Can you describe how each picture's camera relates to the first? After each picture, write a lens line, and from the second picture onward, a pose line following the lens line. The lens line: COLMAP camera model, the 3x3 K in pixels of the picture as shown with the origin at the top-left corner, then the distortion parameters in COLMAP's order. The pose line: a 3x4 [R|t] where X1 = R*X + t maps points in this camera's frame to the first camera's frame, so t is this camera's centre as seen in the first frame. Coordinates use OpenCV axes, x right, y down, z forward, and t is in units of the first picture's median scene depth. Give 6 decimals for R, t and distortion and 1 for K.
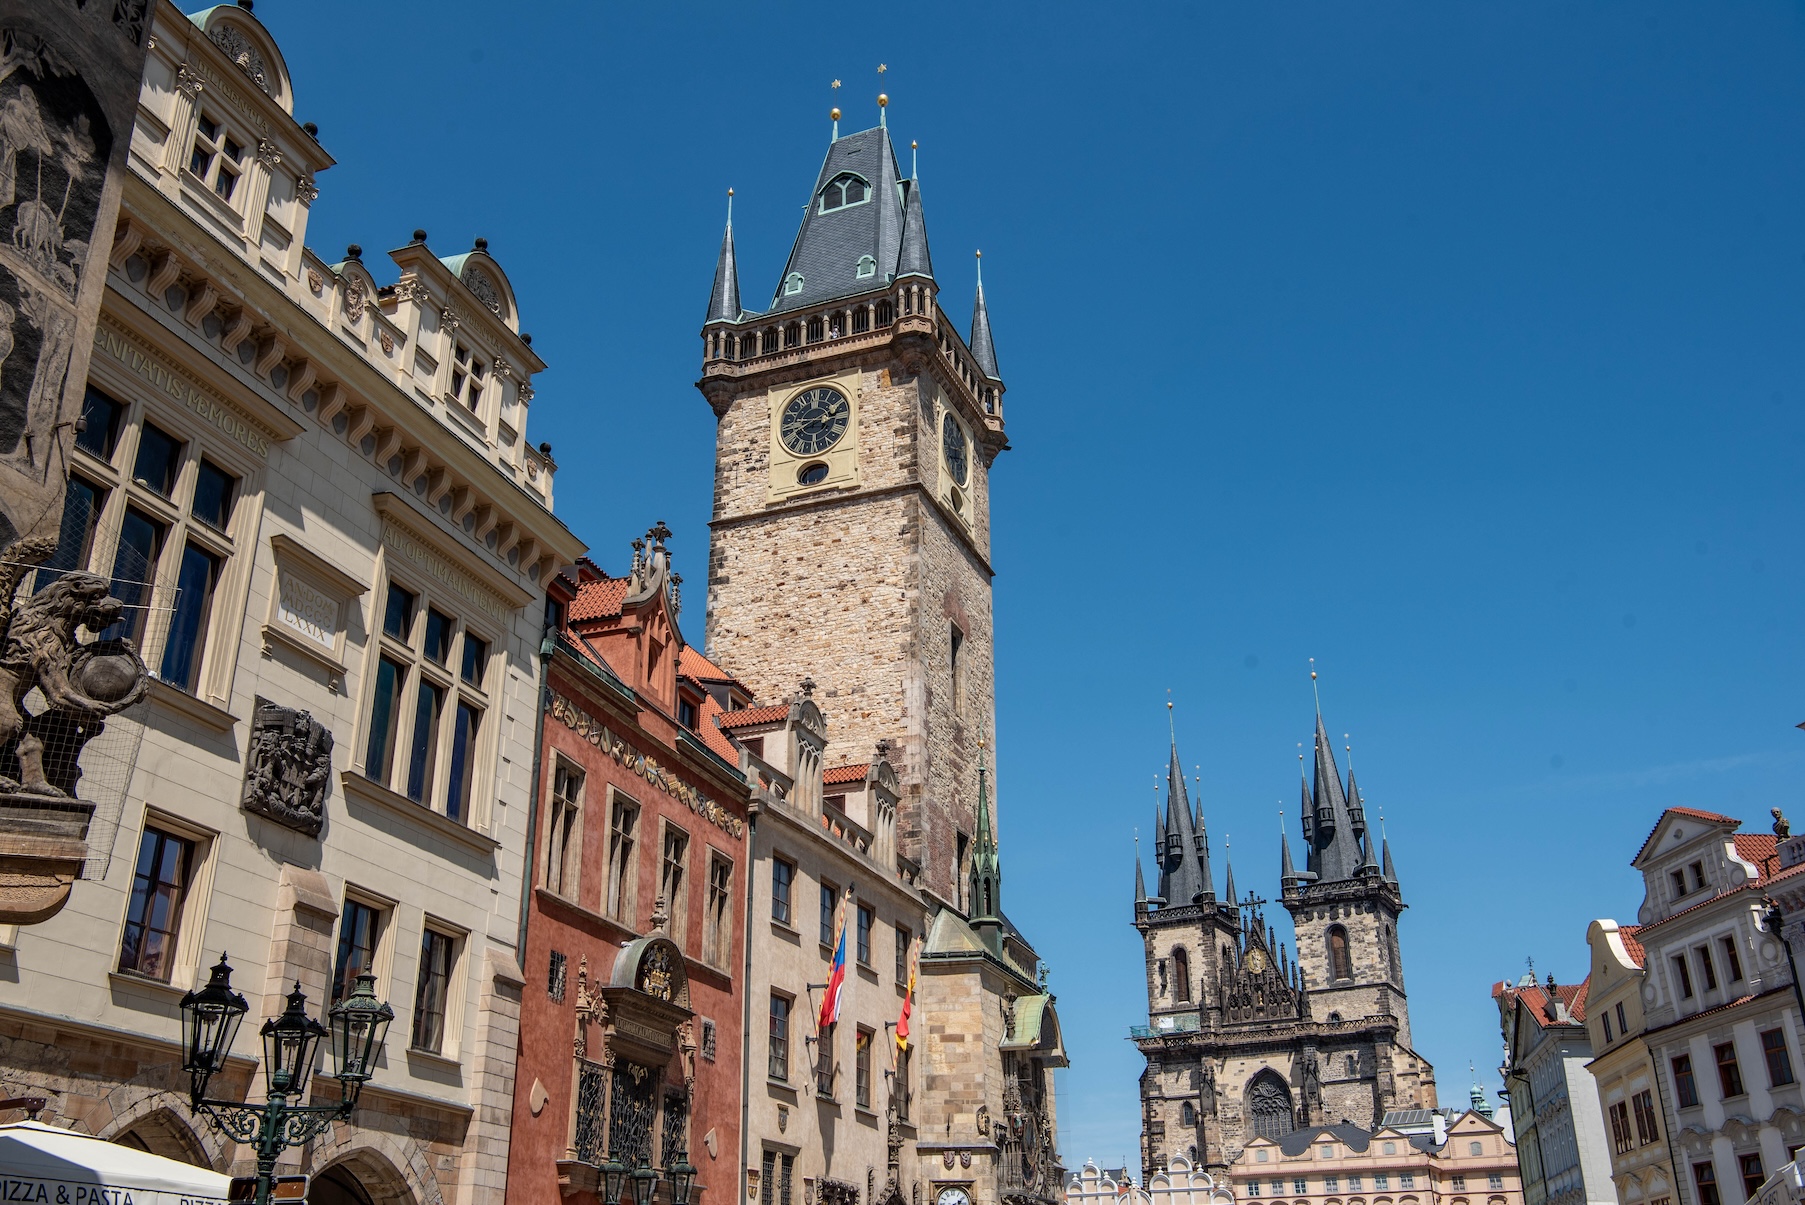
lens RADIAL K [[1678.3, 0, 903.6], [0, 1678.3, 599.6], [0, 0, 1]] dist [0.065397, 0.000000]
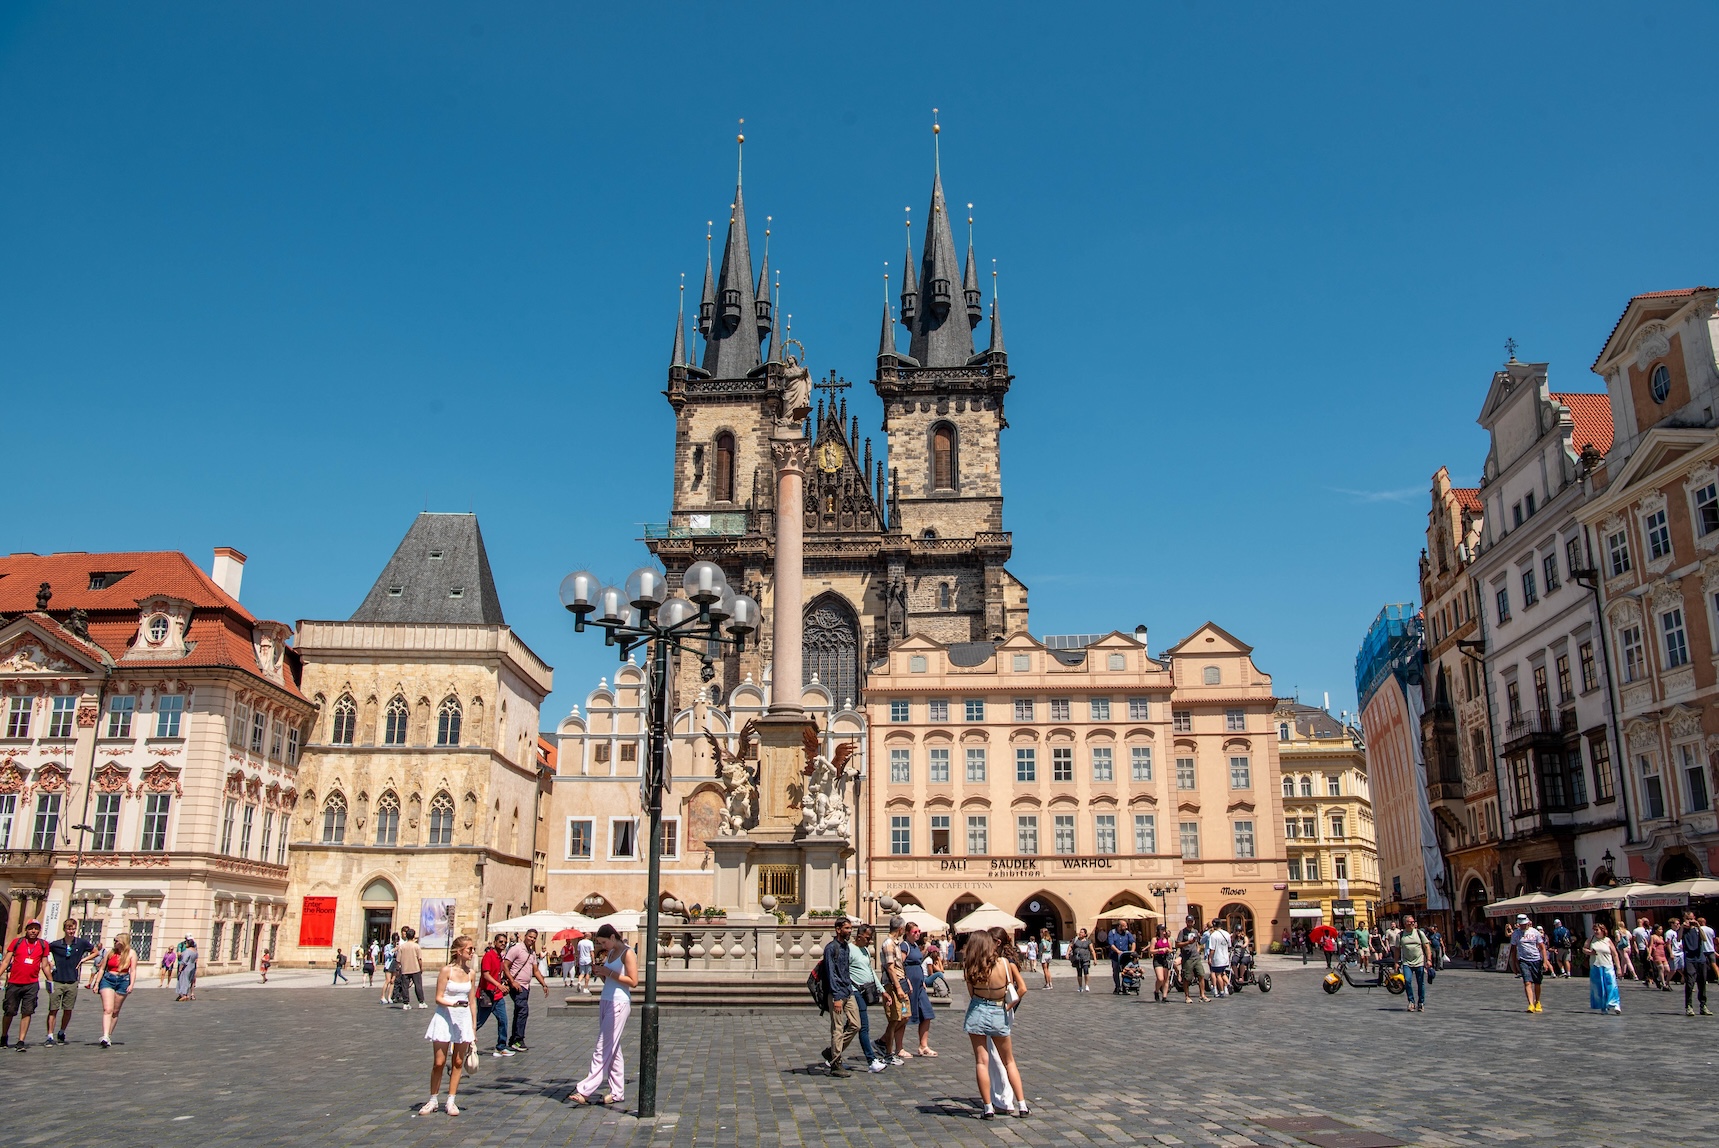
lens RADIAL K [[1380.4, 0, 861.6], [0, 1380.4, 580.0], [0, 0, 1]] dist [-0.000643, -0.000327]
pose [[0.903182, 0.124745, 0.410732, -0.020958], [-0.186966, 0.975633, 0.114817, 0.200236], [-0.386401, -0.180494, 0.904498, 0.450615]]
